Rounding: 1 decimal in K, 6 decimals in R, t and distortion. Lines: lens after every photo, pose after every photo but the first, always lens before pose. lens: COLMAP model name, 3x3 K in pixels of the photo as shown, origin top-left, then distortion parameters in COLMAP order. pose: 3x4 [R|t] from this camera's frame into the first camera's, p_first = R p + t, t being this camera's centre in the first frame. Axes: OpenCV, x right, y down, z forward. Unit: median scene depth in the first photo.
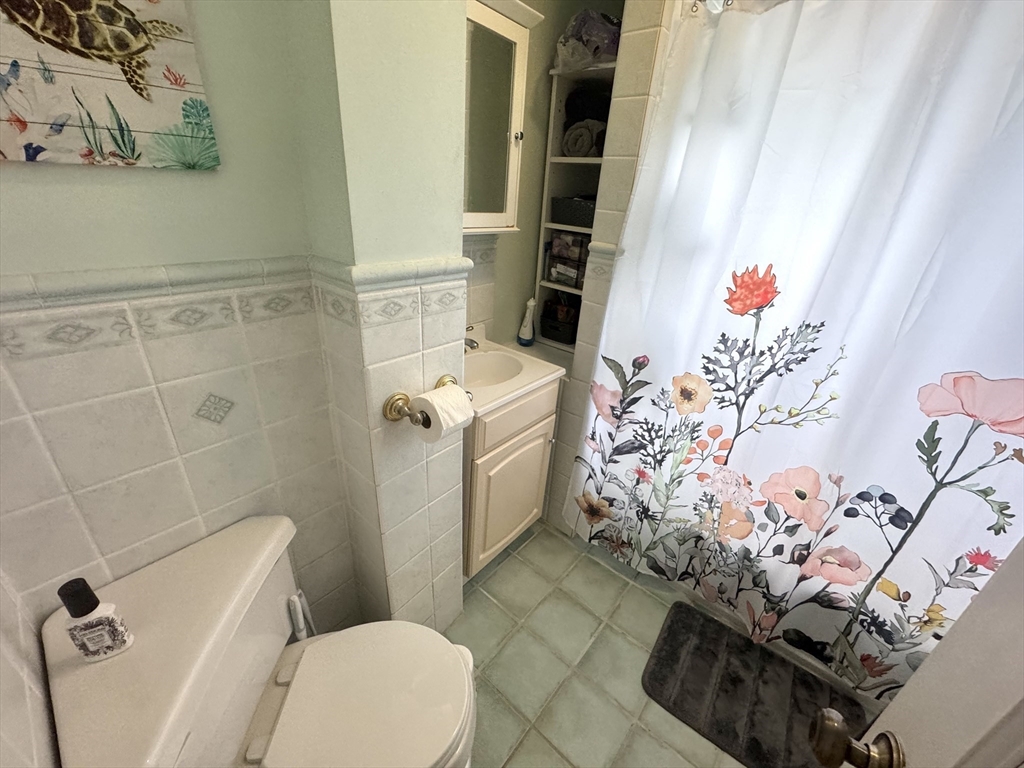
lens RADIAL K [[408.1, 0, 511.8], [0, 408.1, 384.5], [0, 0, 1]] dist [-0.001474, -0.000040]
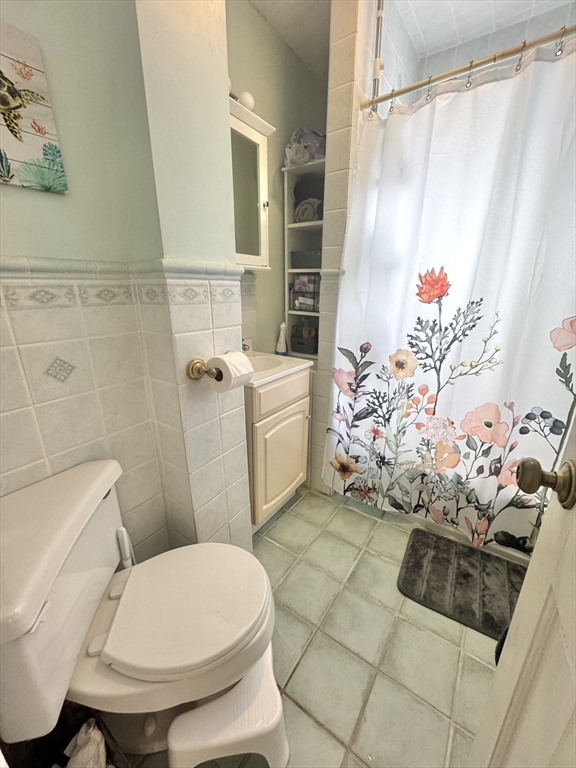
lens RADIAL K [[306.1, 0, 289.8], [0, 306.1, 381.6], [0, 0, 1]] dist [-0.001474, -0.000040]
pose [[0.993453, -0.086712, 0.074382, -0.040027], [0.095427, 0.987810, -0.122983, 0.198948], [-0.062811, 0.129275, 0.989617, -0.022228]]
